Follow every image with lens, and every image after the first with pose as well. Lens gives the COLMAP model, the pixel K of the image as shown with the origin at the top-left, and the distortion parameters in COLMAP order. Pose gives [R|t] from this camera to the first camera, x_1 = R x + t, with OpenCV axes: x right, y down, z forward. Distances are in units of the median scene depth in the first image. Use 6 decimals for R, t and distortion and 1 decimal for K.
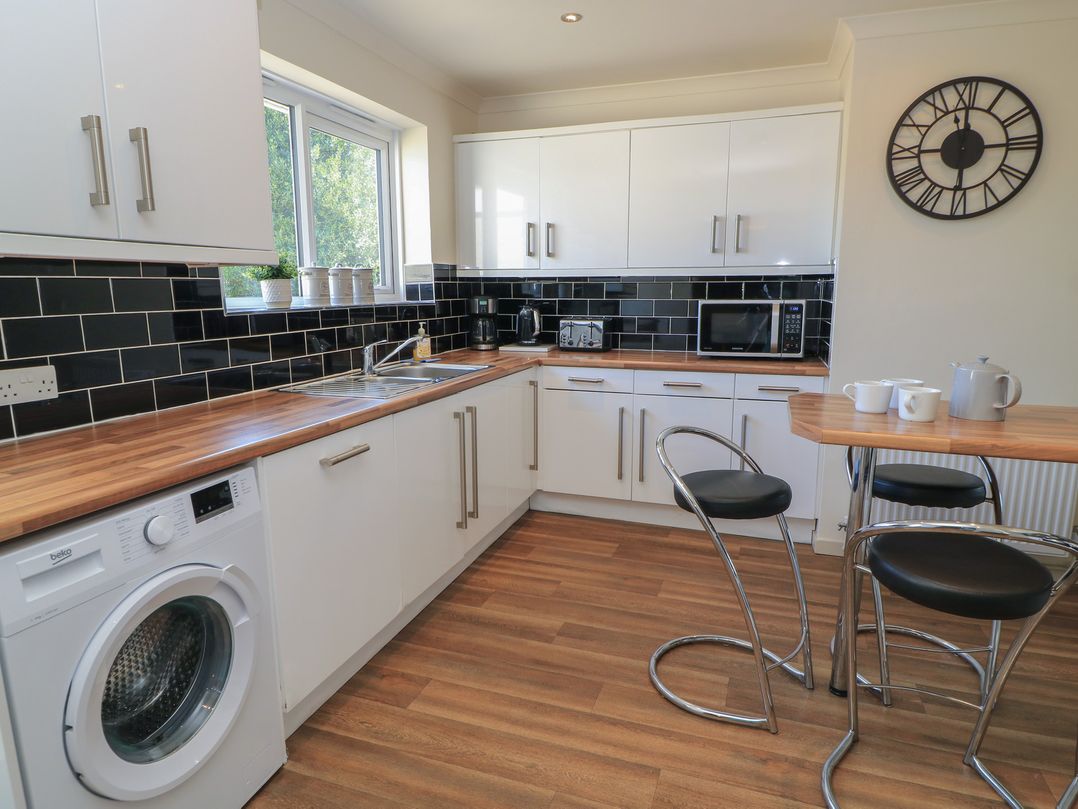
lens RADIAL K [[644.6, 0, 539.0], [0, 644.6, 404.5], [0, 0, 1]] dist [-0.006897, -0.005925]
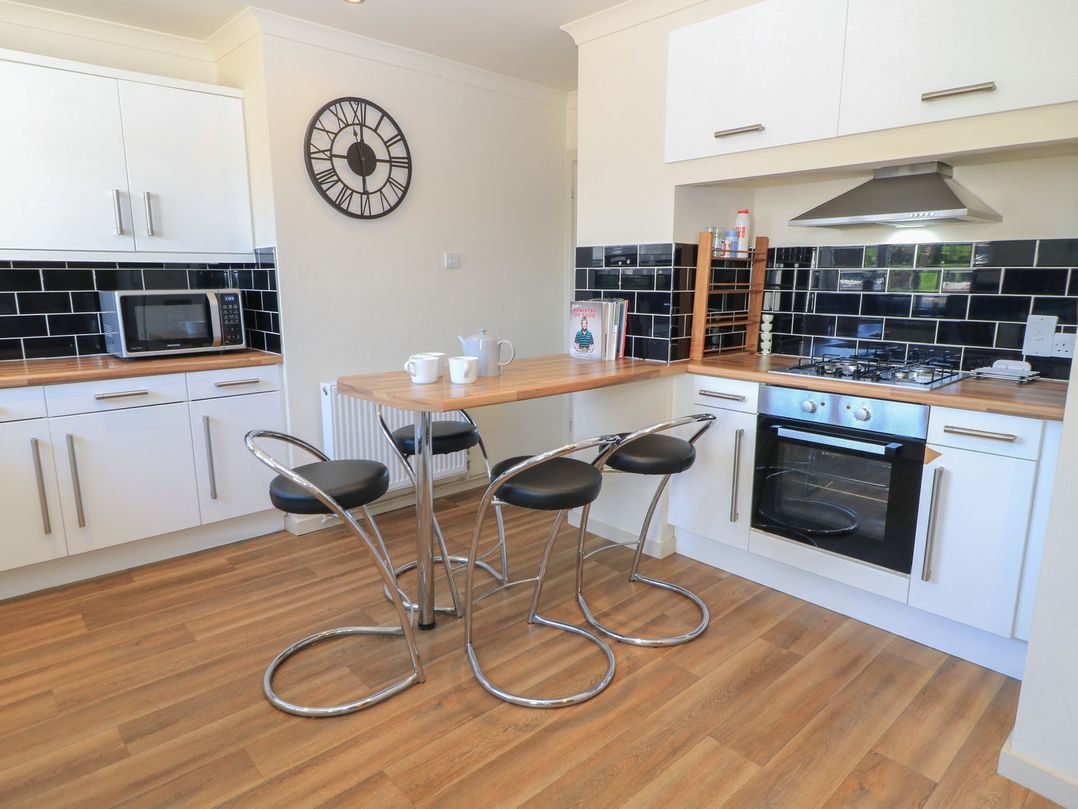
lens RADIAL K [[644.6, 0, 539.0], [0, 644.6, 404.5], [0, 0, 1]] dist [-0.006897, -0.005925]
pose [[0.472013, -0.166194, 0.865785, -0.288682], [0.152157, 0.982690, 0.105681, -0.029461], [-0.868362, 0.081852, 0.489130, 0.172165]]
